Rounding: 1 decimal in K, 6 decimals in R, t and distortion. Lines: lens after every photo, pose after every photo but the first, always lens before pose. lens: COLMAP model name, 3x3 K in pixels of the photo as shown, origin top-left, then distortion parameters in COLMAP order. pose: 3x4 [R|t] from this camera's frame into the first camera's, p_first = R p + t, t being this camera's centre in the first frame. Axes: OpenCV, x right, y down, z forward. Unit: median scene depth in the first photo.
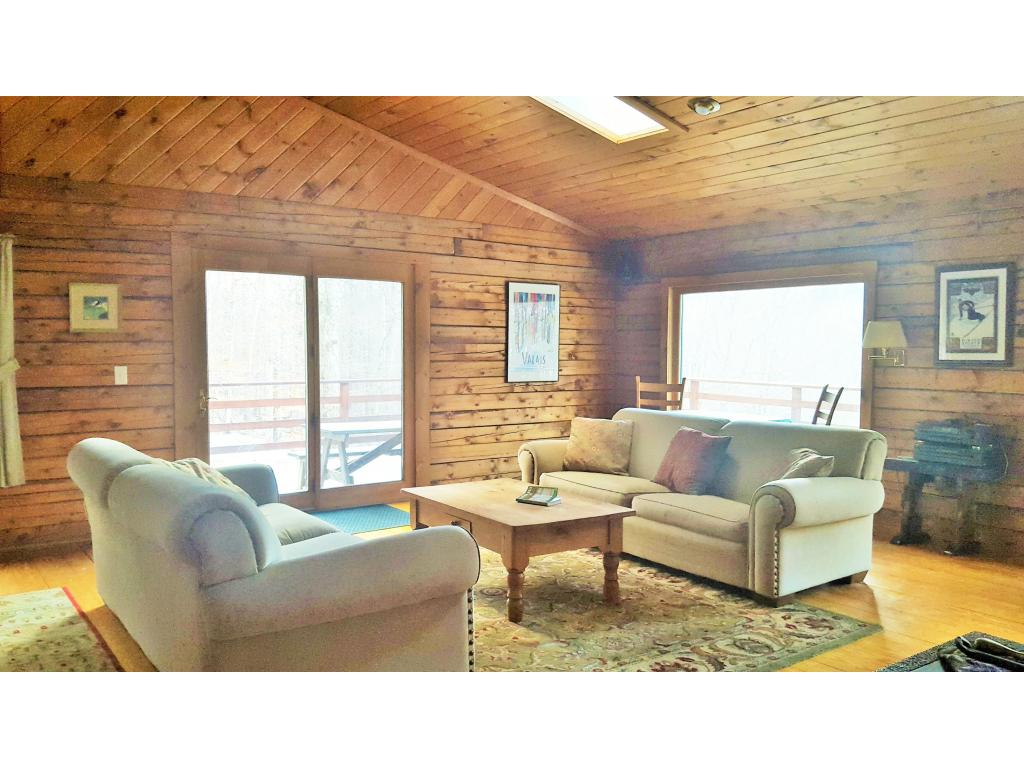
lens RADIAL K [[829.1, 0, 512.0], [0, 829.1, 384.0], [0, 0, 1]] dist [-0.029489, -0.004220]
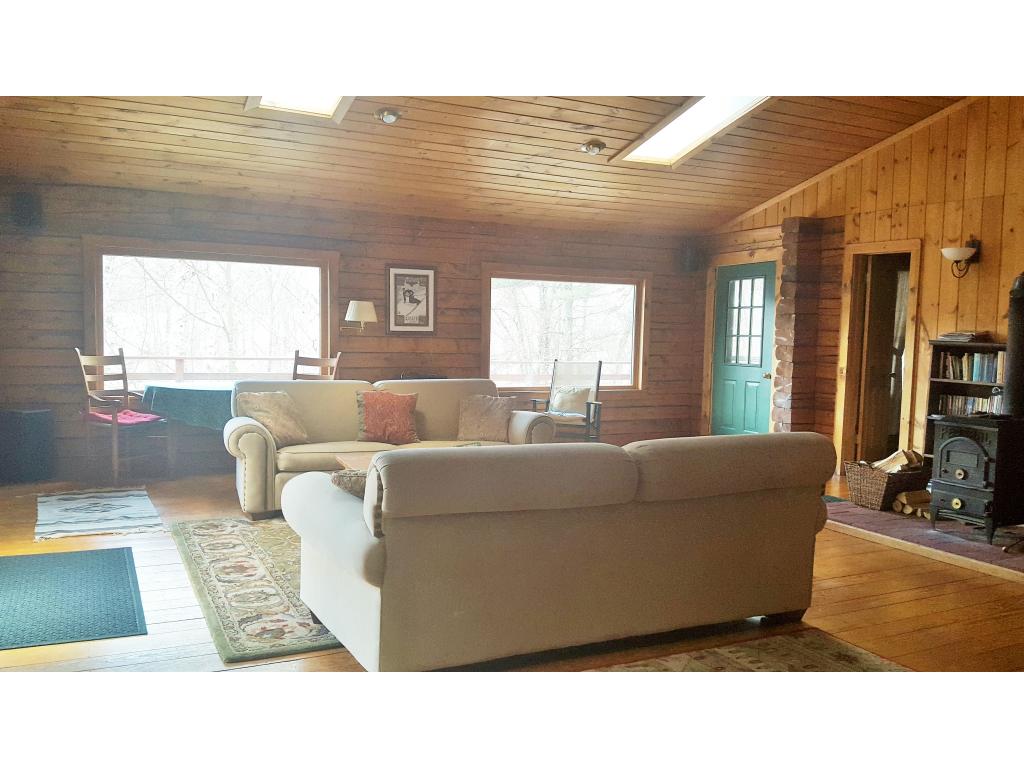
lens RADIAL K [[829.1, 0, 512.0], [0, 829.1, 384.0], [0, 0, 1]] dist [-0.029489, -0.004220]
pose [[0.189447, -0.058353, 0.980155, -0.848496], [0.022236, 0.998232, 0.055131, -0.012651], [-0.981639, 0.011350, 0.190410, 0.550751]]
